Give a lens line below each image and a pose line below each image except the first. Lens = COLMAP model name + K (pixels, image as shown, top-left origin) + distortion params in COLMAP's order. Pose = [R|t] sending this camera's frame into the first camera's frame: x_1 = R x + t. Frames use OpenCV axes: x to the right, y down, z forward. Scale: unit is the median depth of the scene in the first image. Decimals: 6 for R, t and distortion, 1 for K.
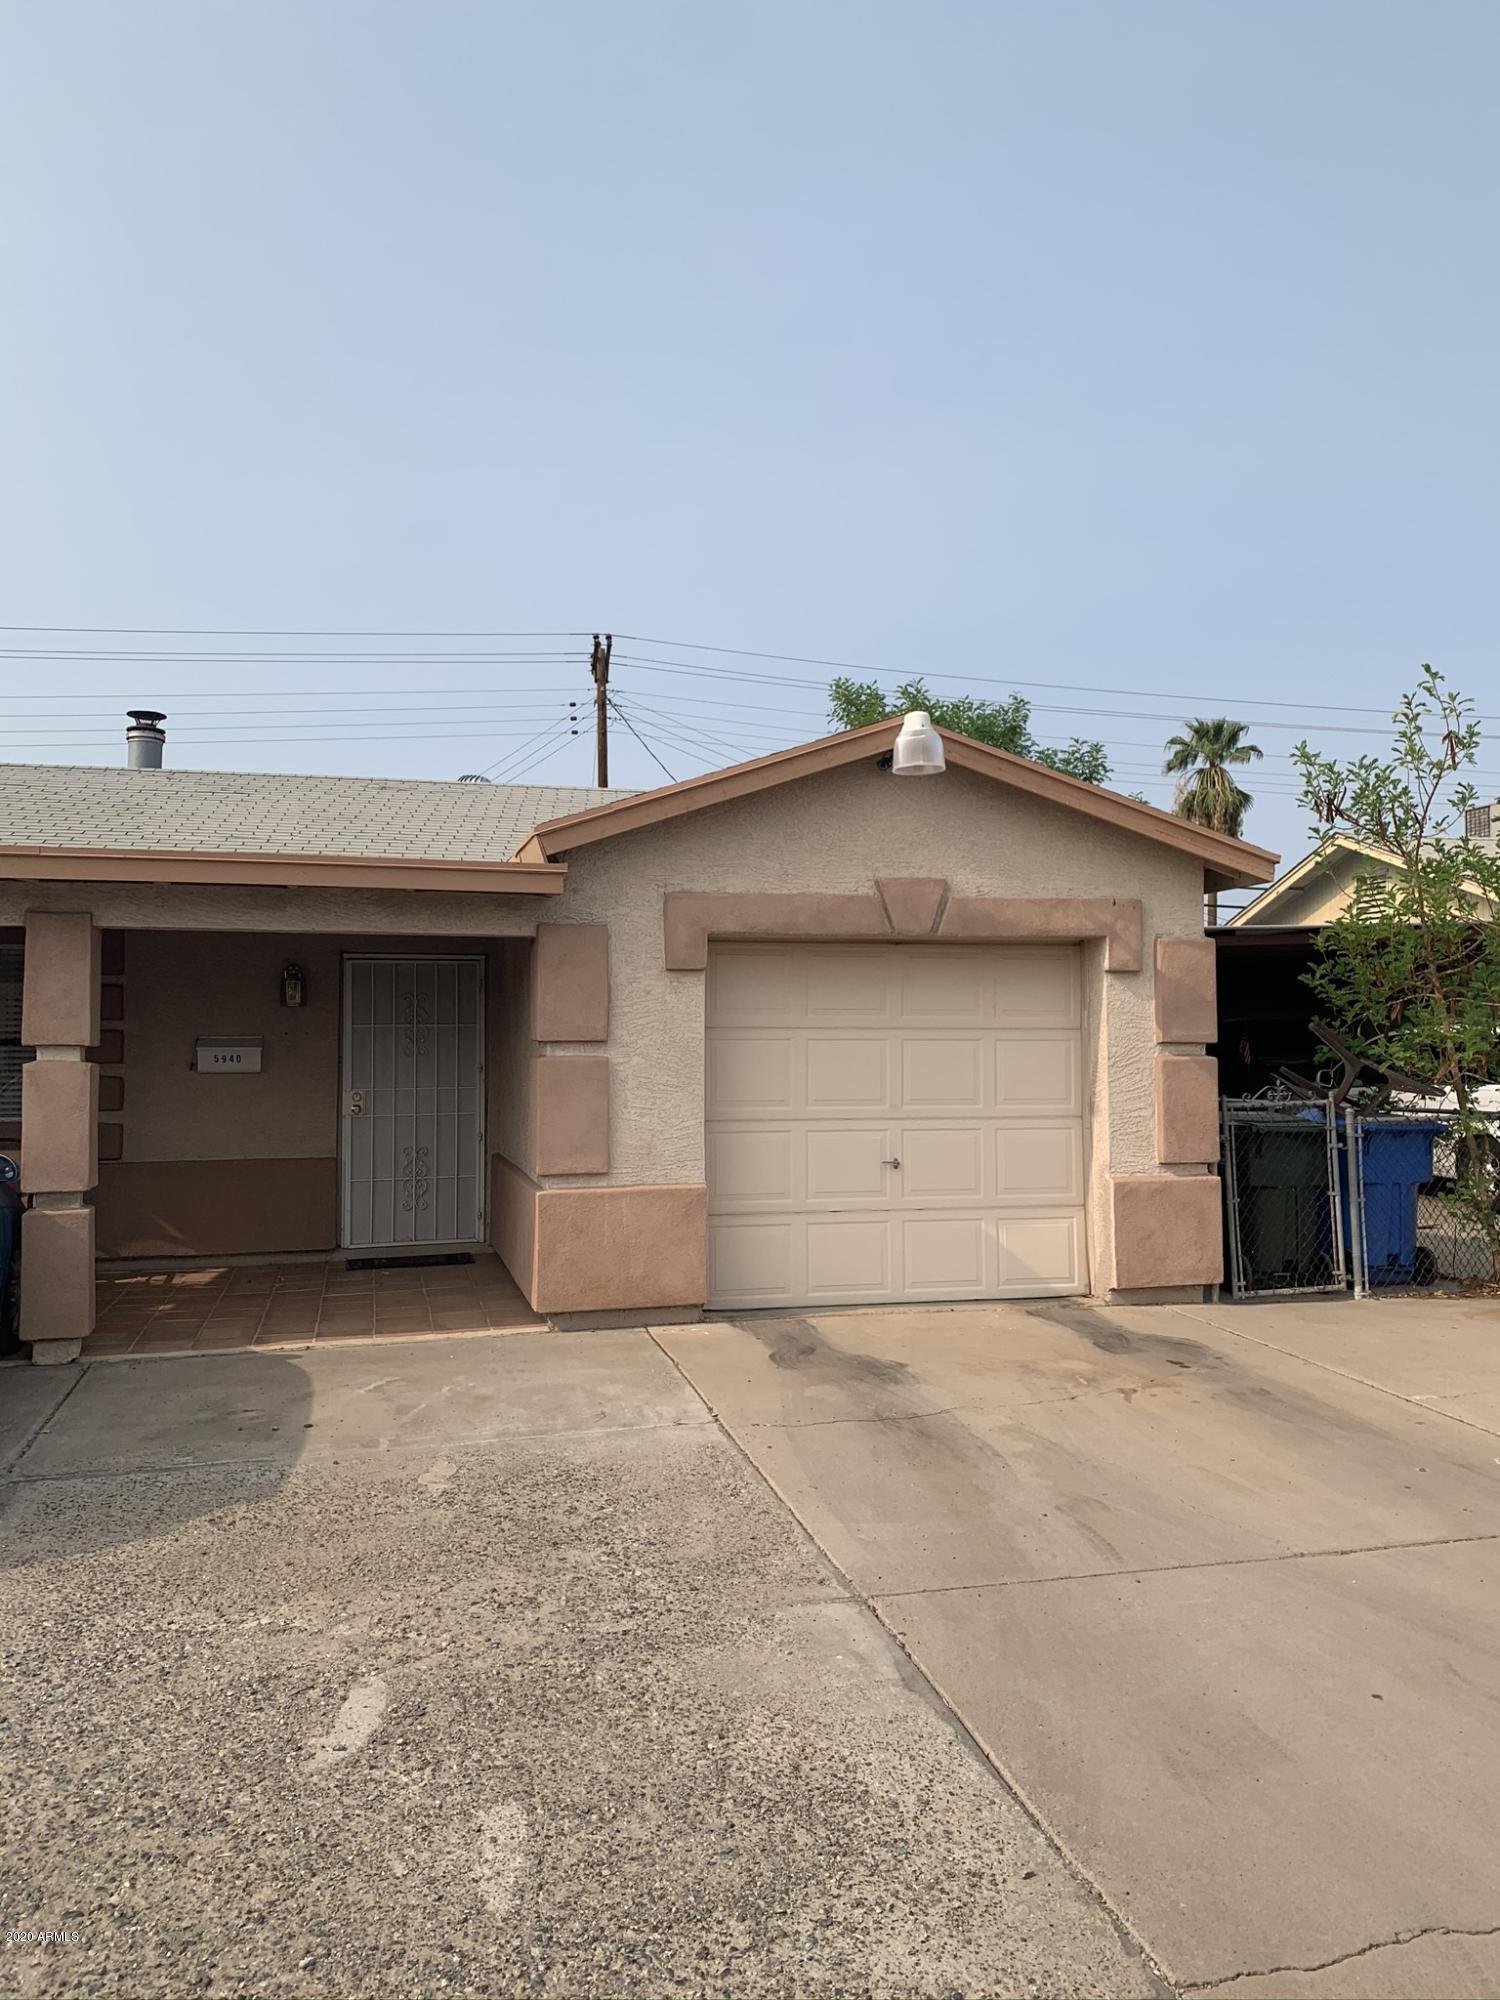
lens RADIAL K [[1508.4, 0, 750.0], [0, 1508.4, 1000.0], [0, 0, 1]] dist [0.209248, -0.588574]
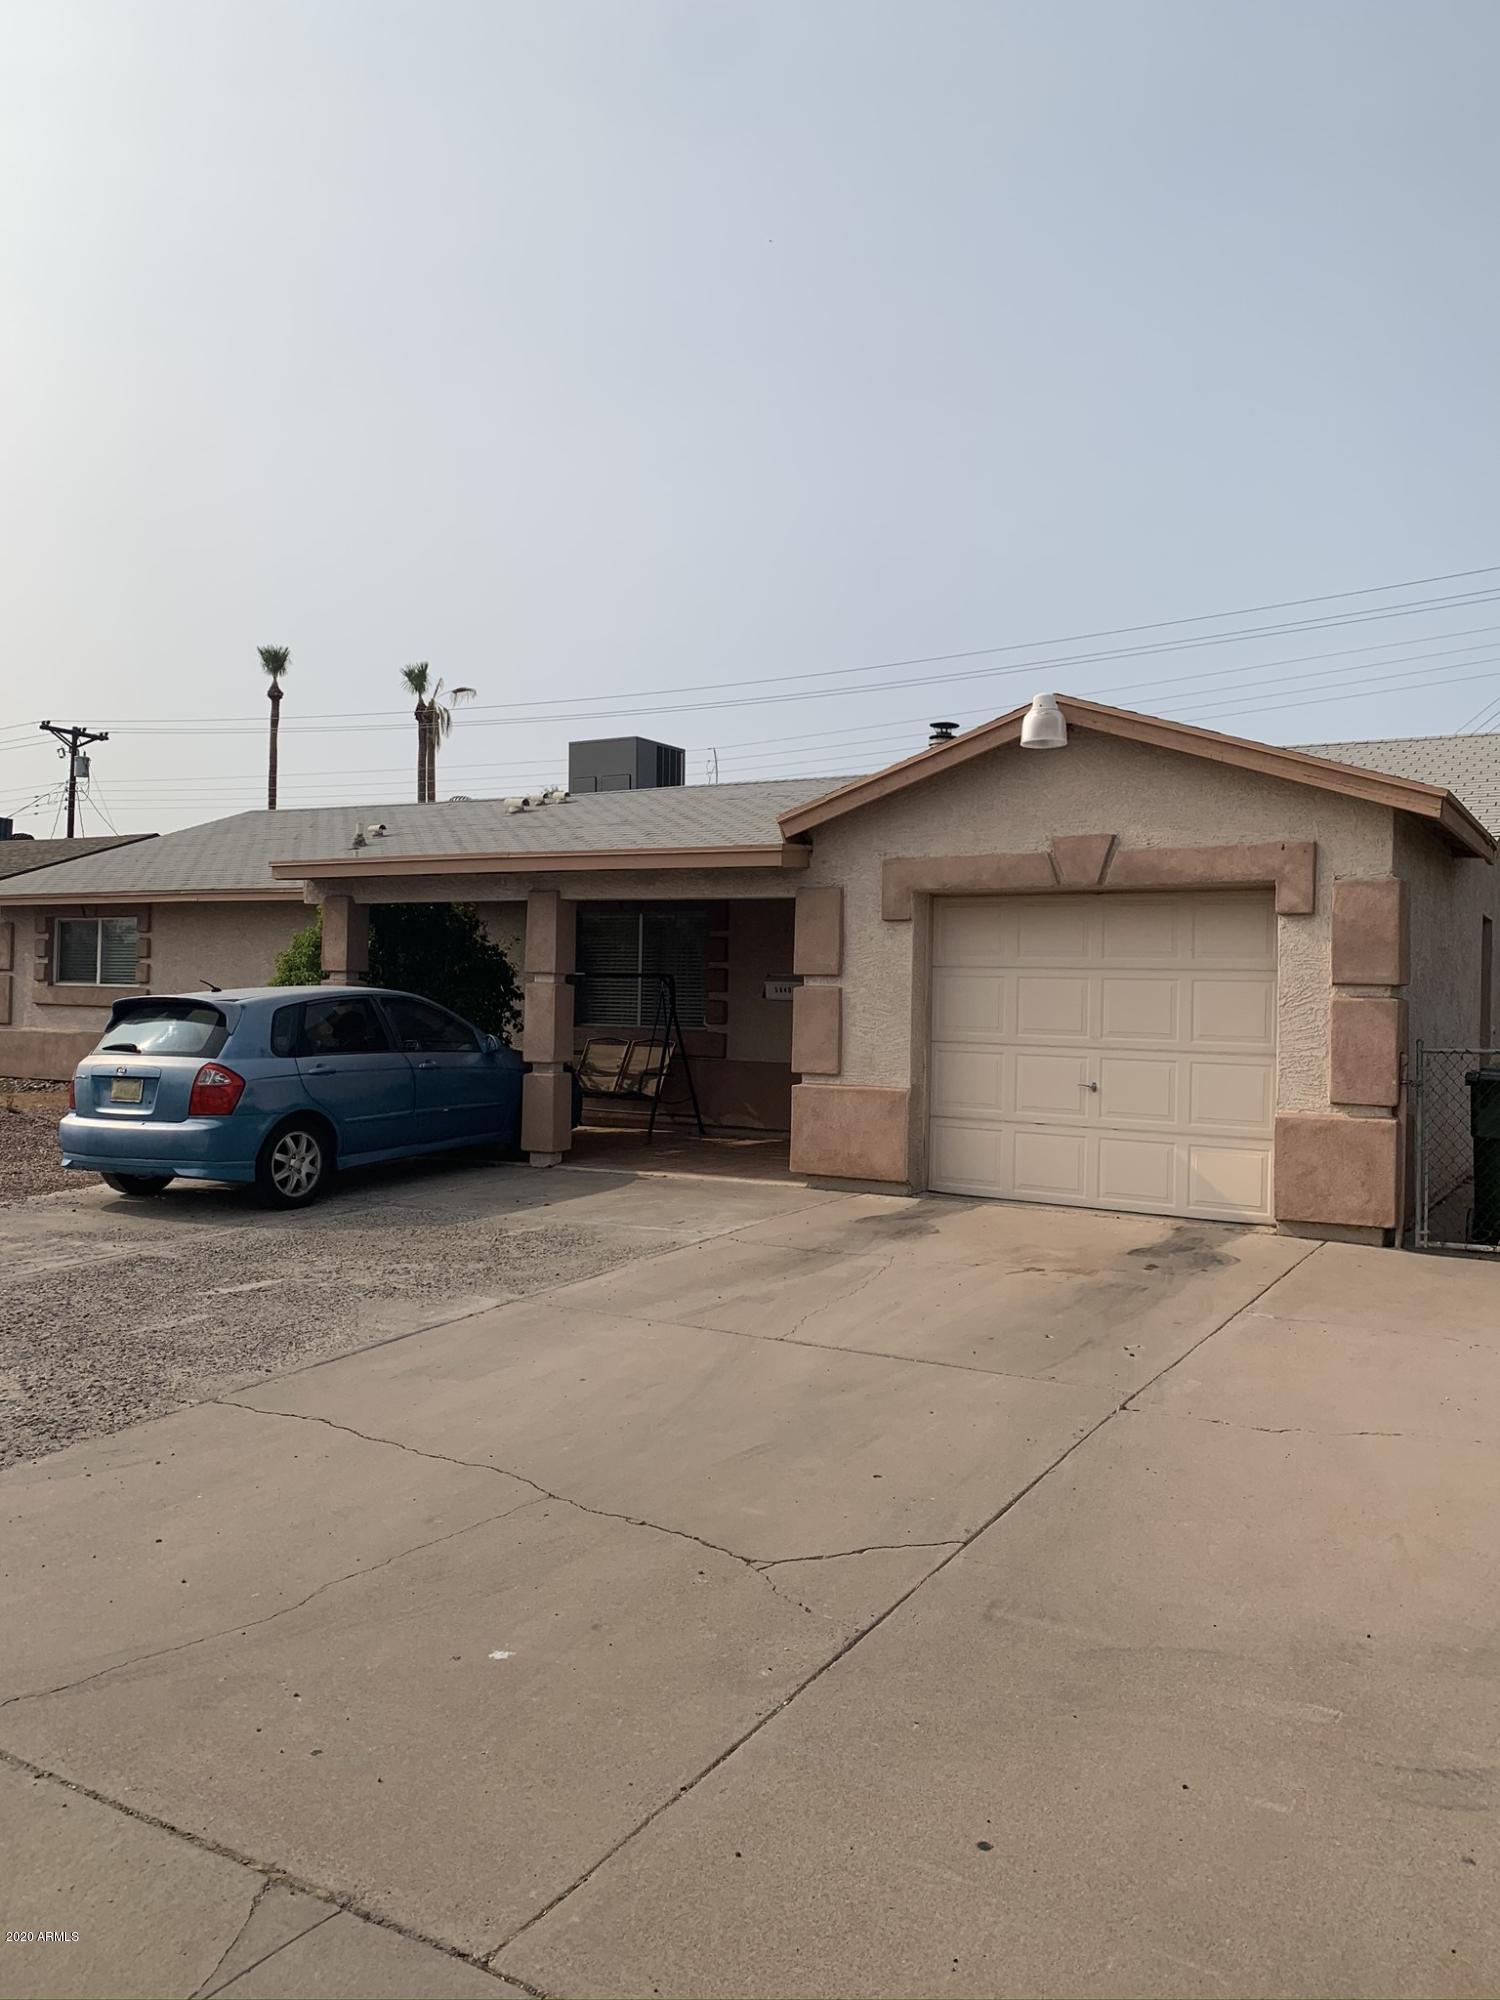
lens RADIAL K [[1508.4, 0, 750.0], [0, 1508.4, 1000.0], [0, 0, 1]] dist [0.209248, -0.588574]
pose [[0.708346, 0.020698, -0.705562, 0.742296], [-0.002940, 0.999648, 0.026374, 0.013638], [0.705860, -0.016608, 0.708157, 0.009382]]
